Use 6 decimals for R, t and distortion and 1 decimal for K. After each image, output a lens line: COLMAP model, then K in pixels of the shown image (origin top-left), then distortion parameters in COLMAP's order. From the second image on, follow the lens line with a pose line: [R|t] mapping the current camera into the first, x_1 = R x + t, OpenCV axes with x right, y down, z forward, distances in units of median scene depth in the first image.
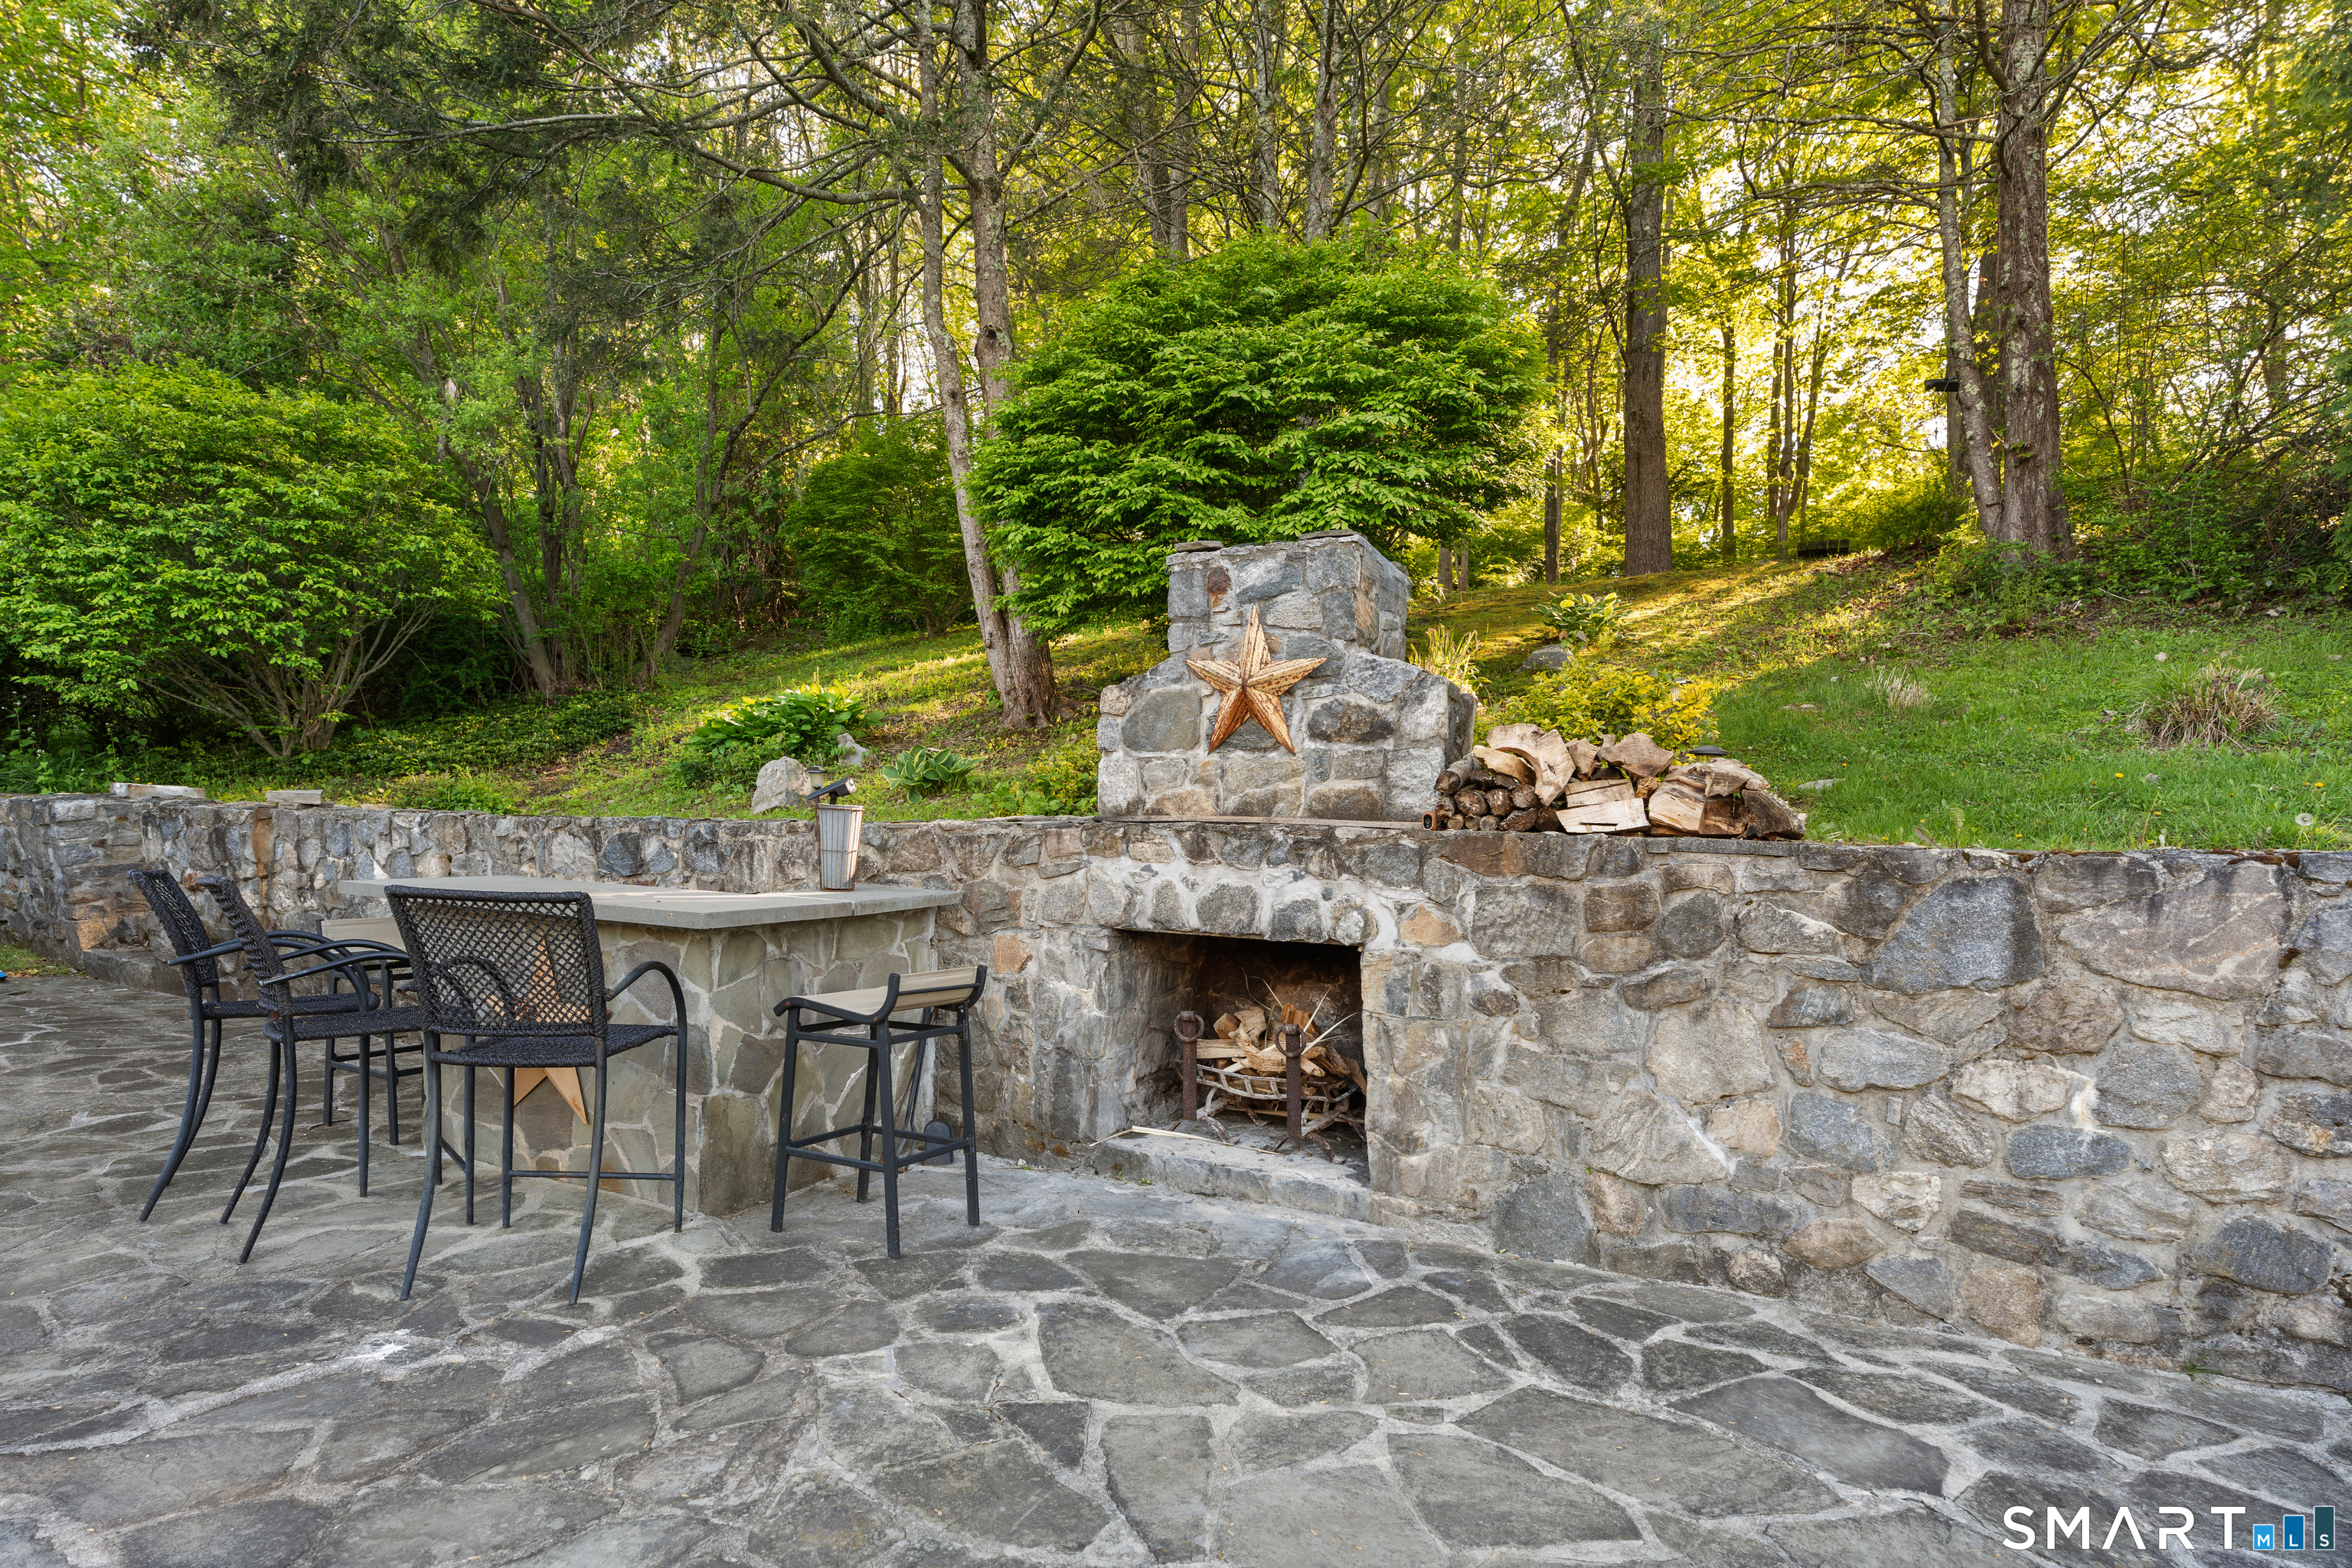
lens RADIAL K [[1076.8, 0, 1181.5], [0, 1076.8, 890.1], [0, 0, 1]] dist [0.009785, -0.006868]
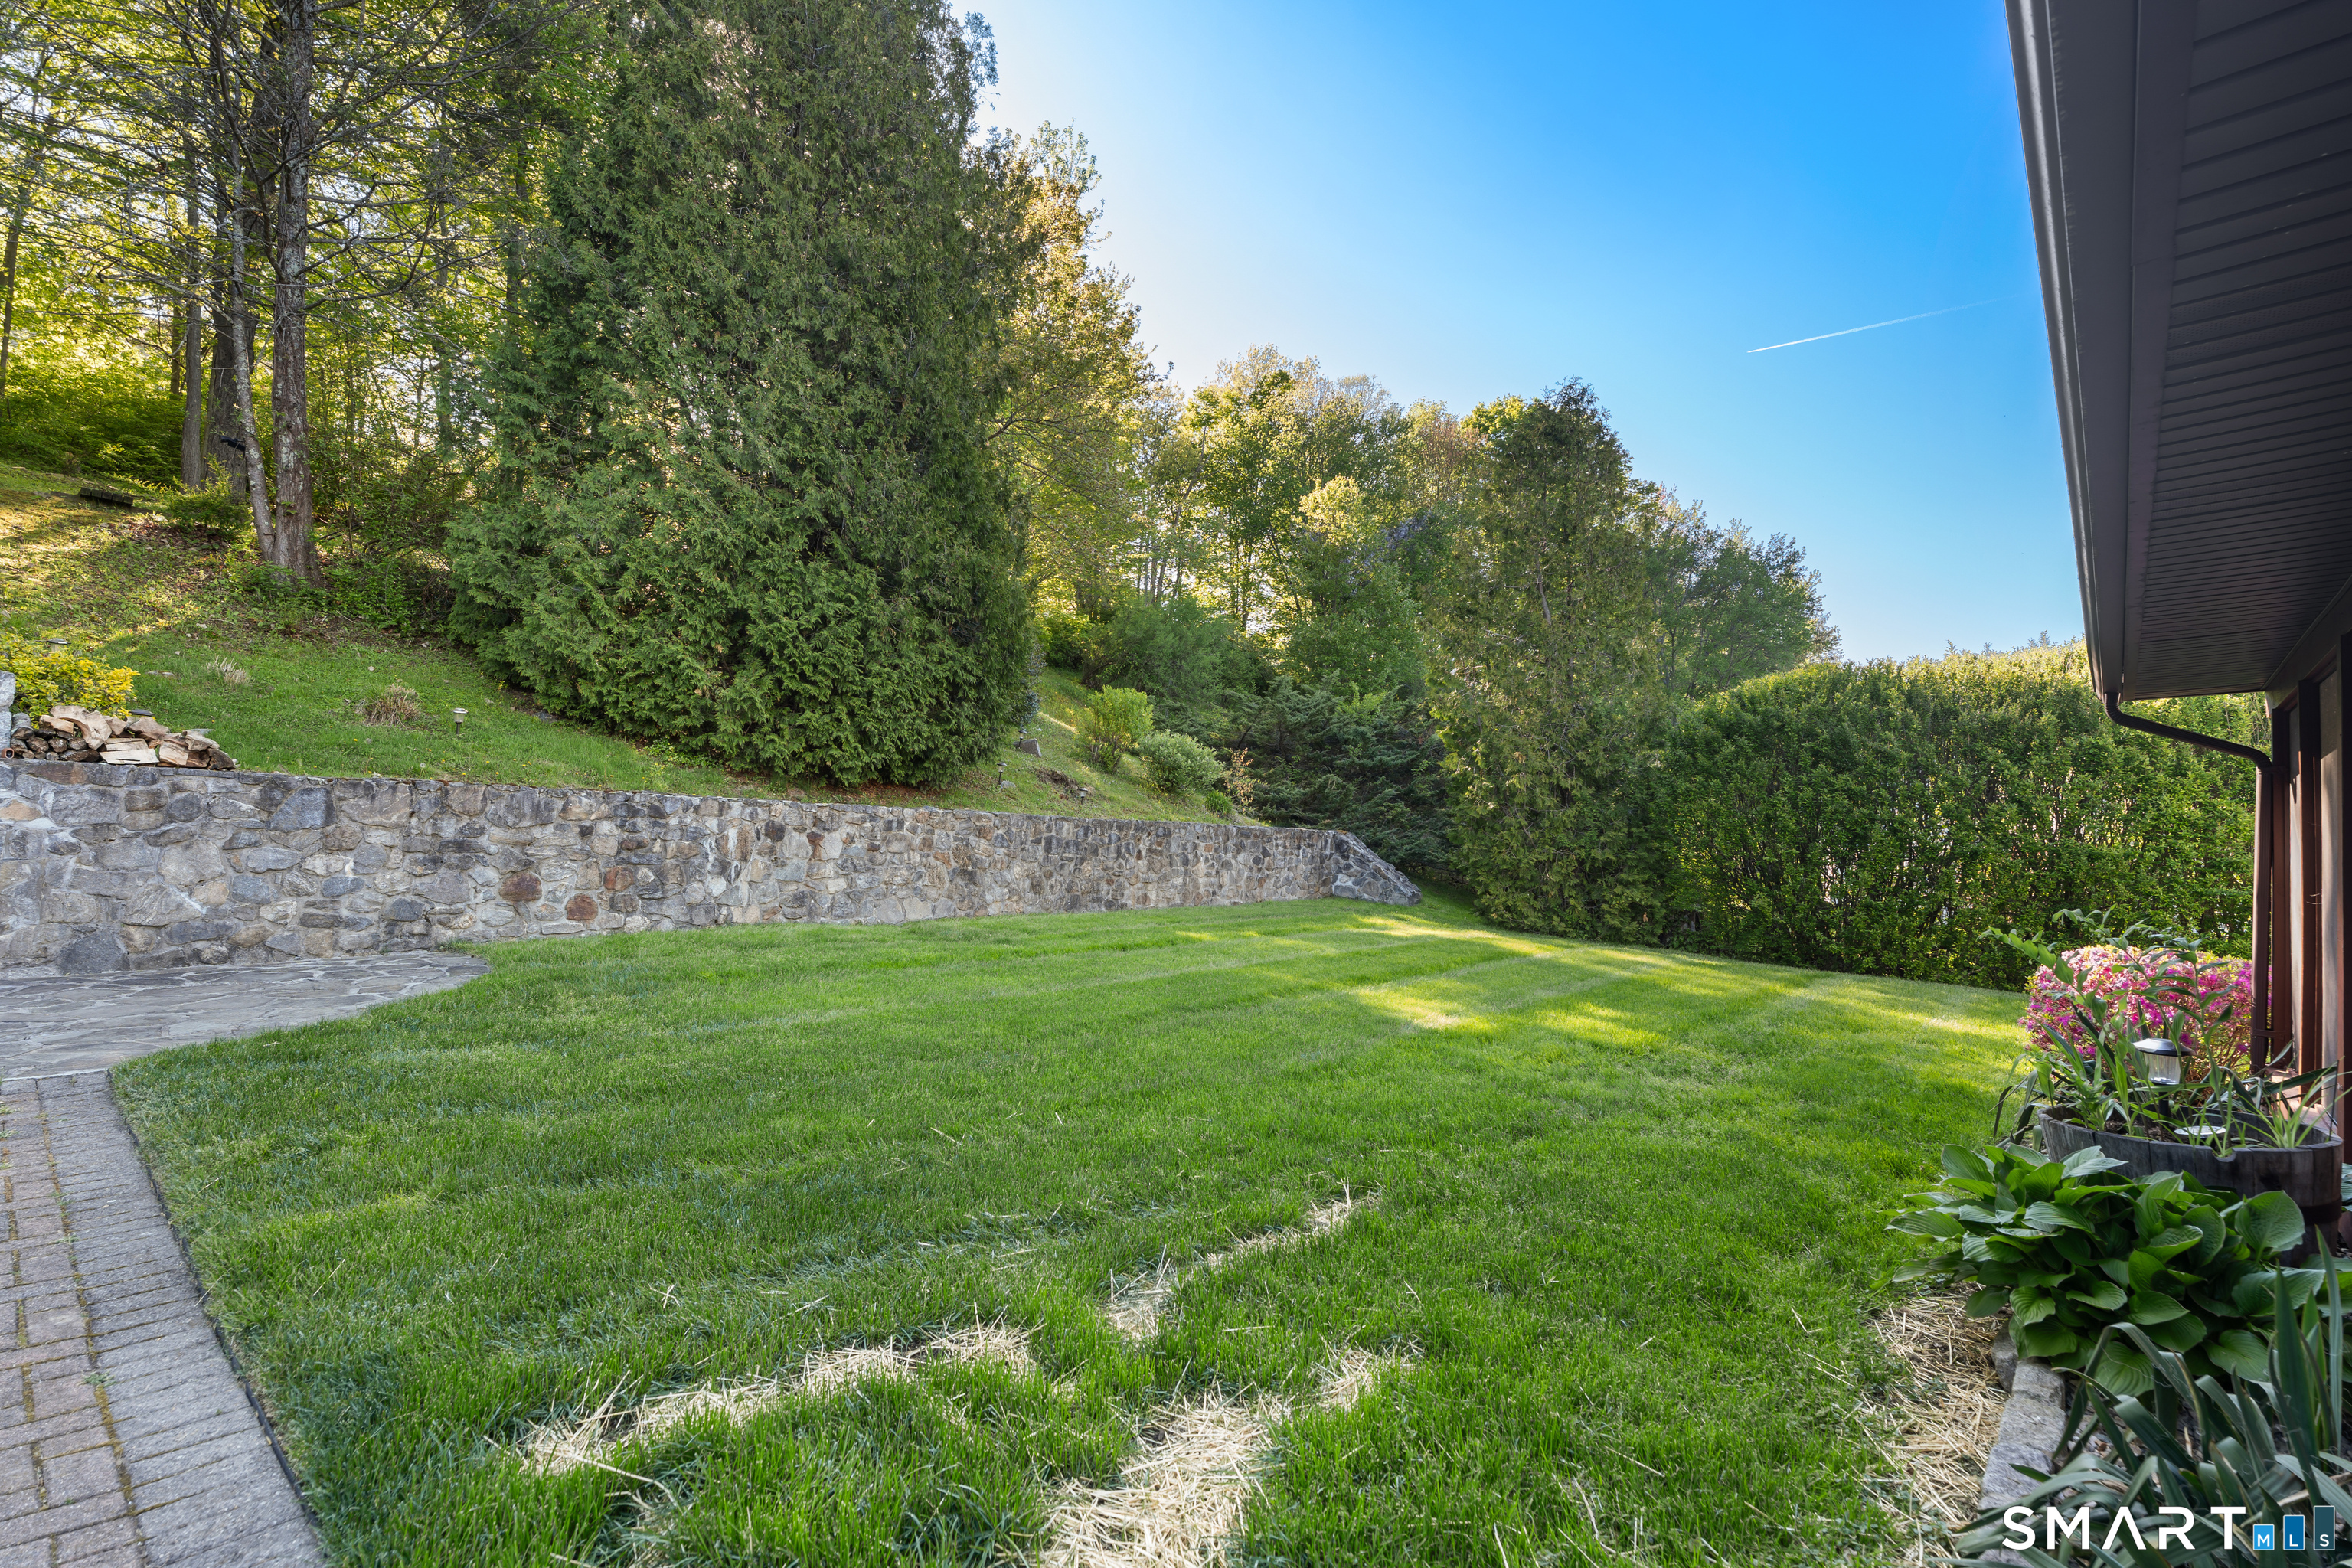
lens RADIAL K [[1102.2, 0, 1172.1], [0, 1102.2, 792.1], [0, 0, 1]] dist [0.009168, -0.000154]
pose [[0.199528, 0.003069, 0.979887, -1.282004], [-0.007371, 0.999972, -0.001631, -0.009928], [-0.979864, -0.006897, 0.199545, -1.372324]]
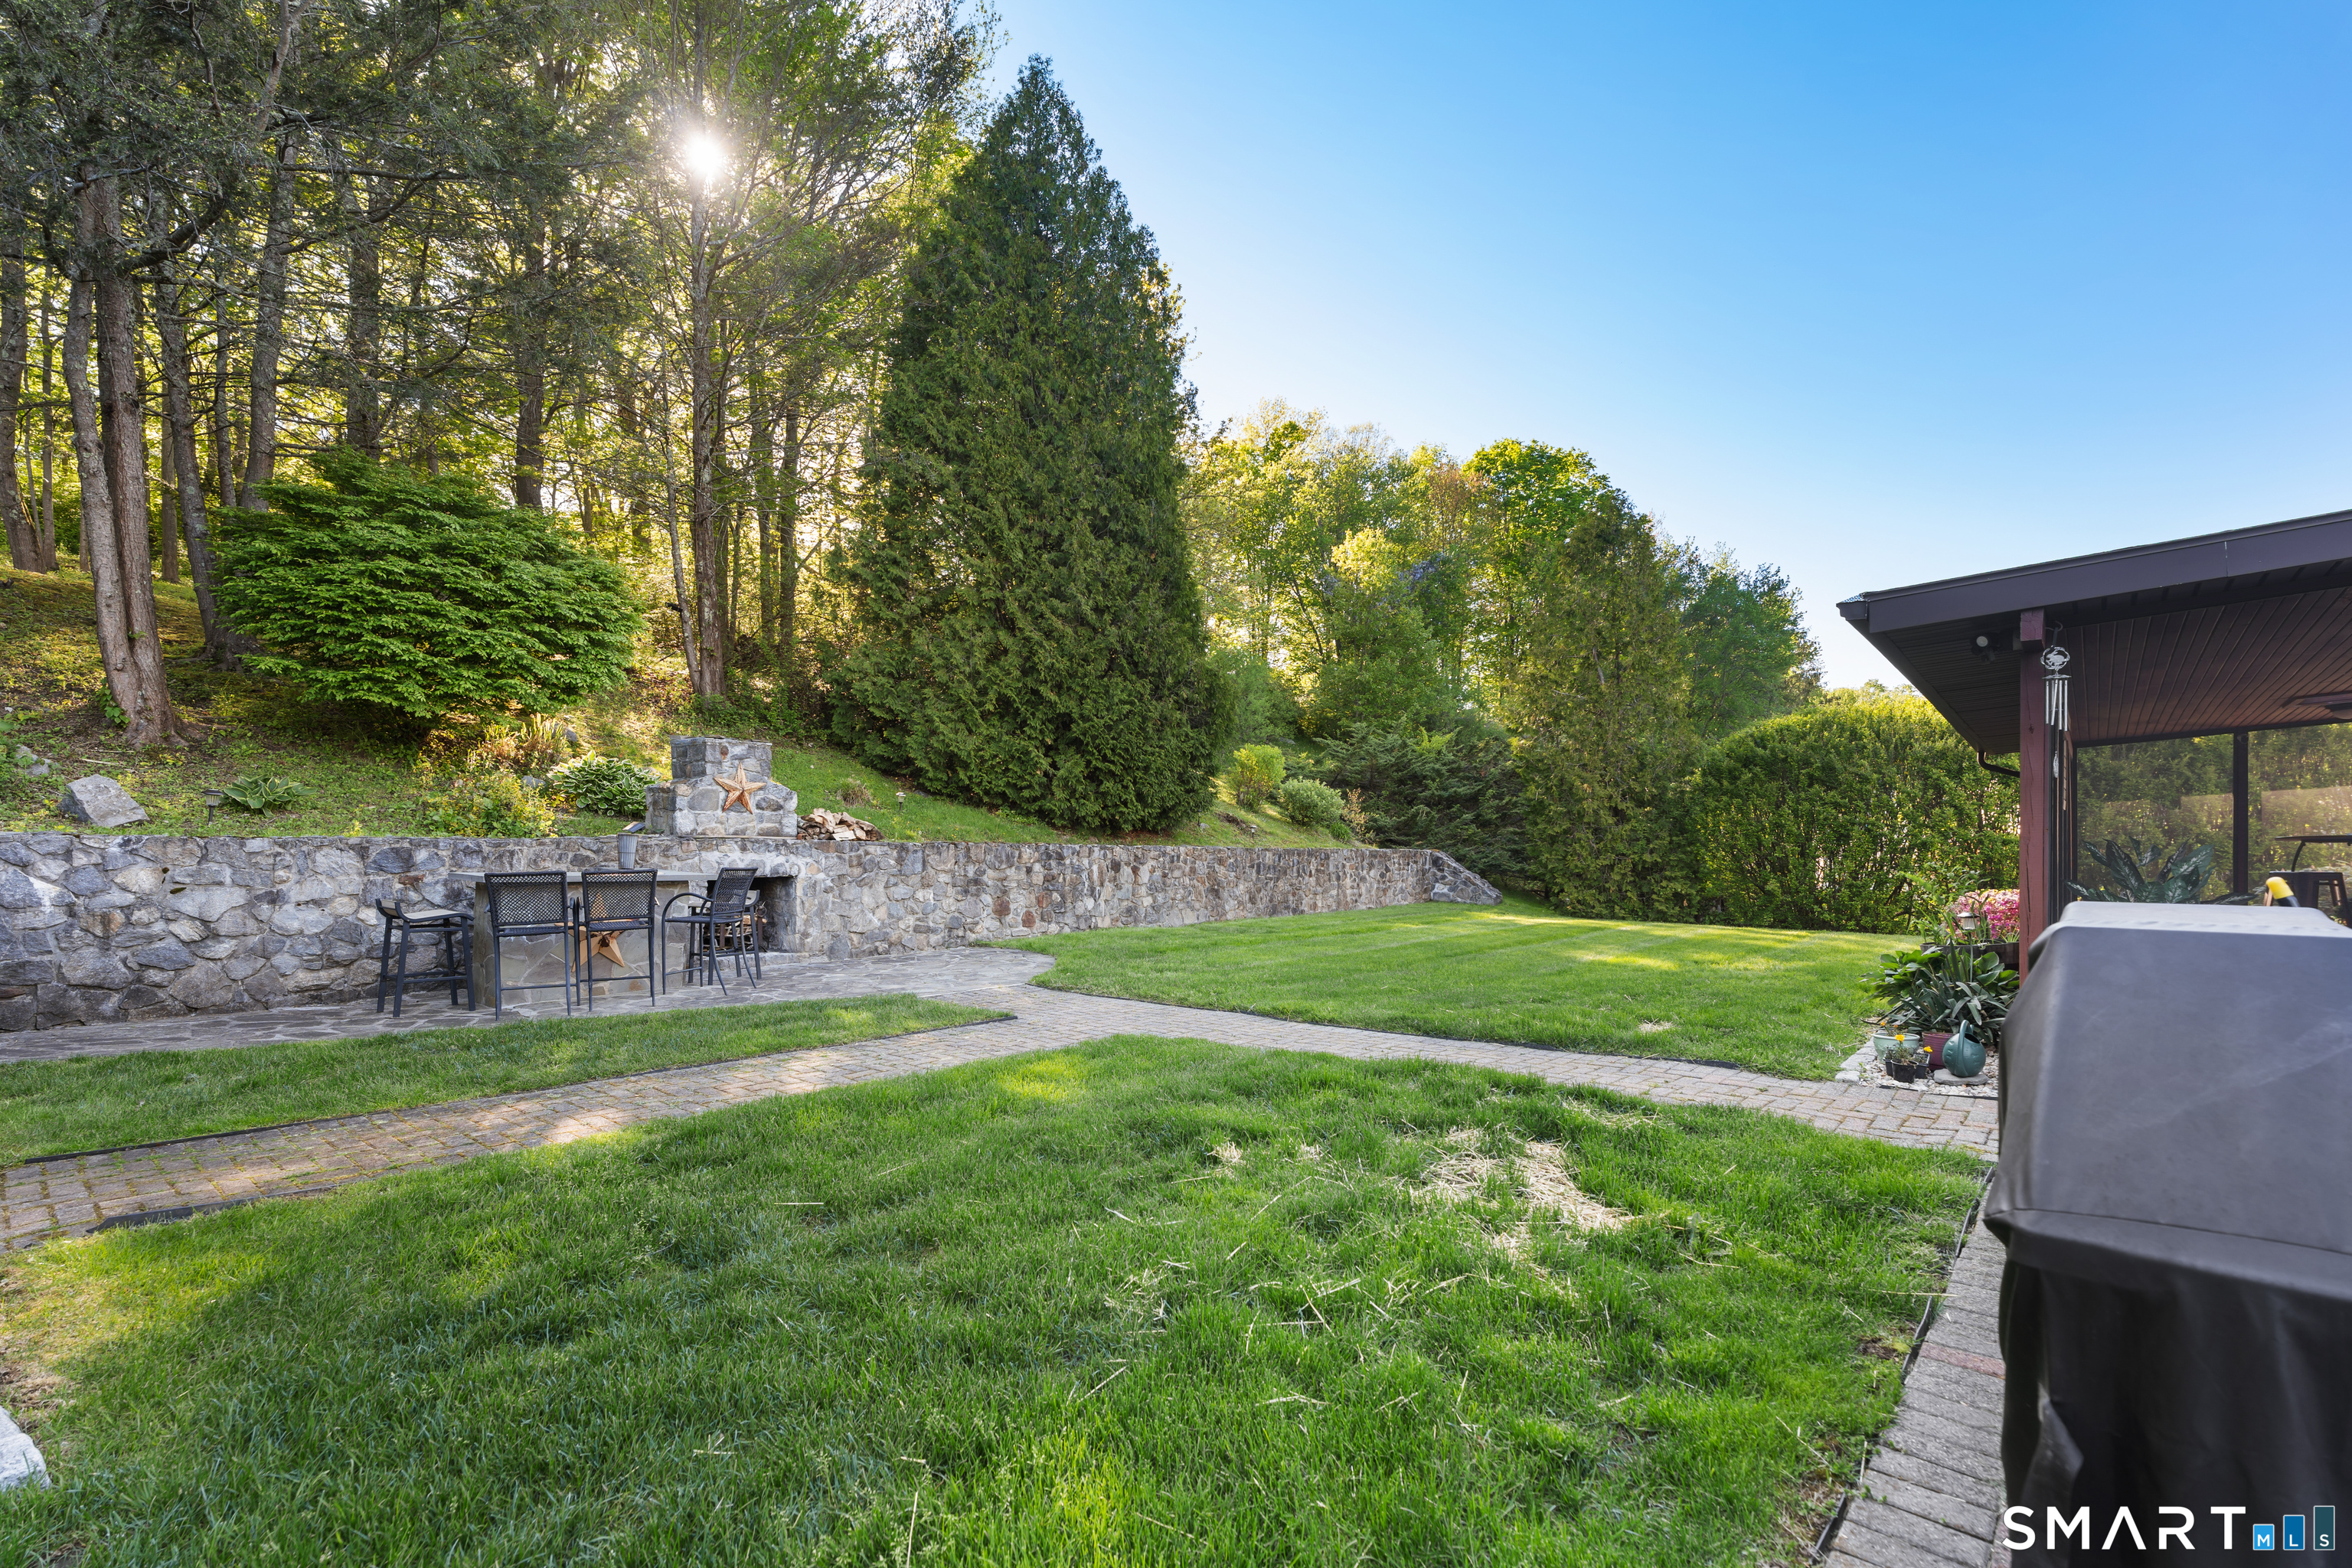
lens RADIAL K [[1088.0, 0, 1167.6], [0, 1088.0, 873.9], [0, 0, 1]] dist [0.000046, 0.017577]
pose [[0.194937, -0.053017, 0.979382, -2.899612], [0.038213, 0.998190, 0.046430, -0.066488], [-0.980071, 0.028374, 0.196610, -0.757330]]
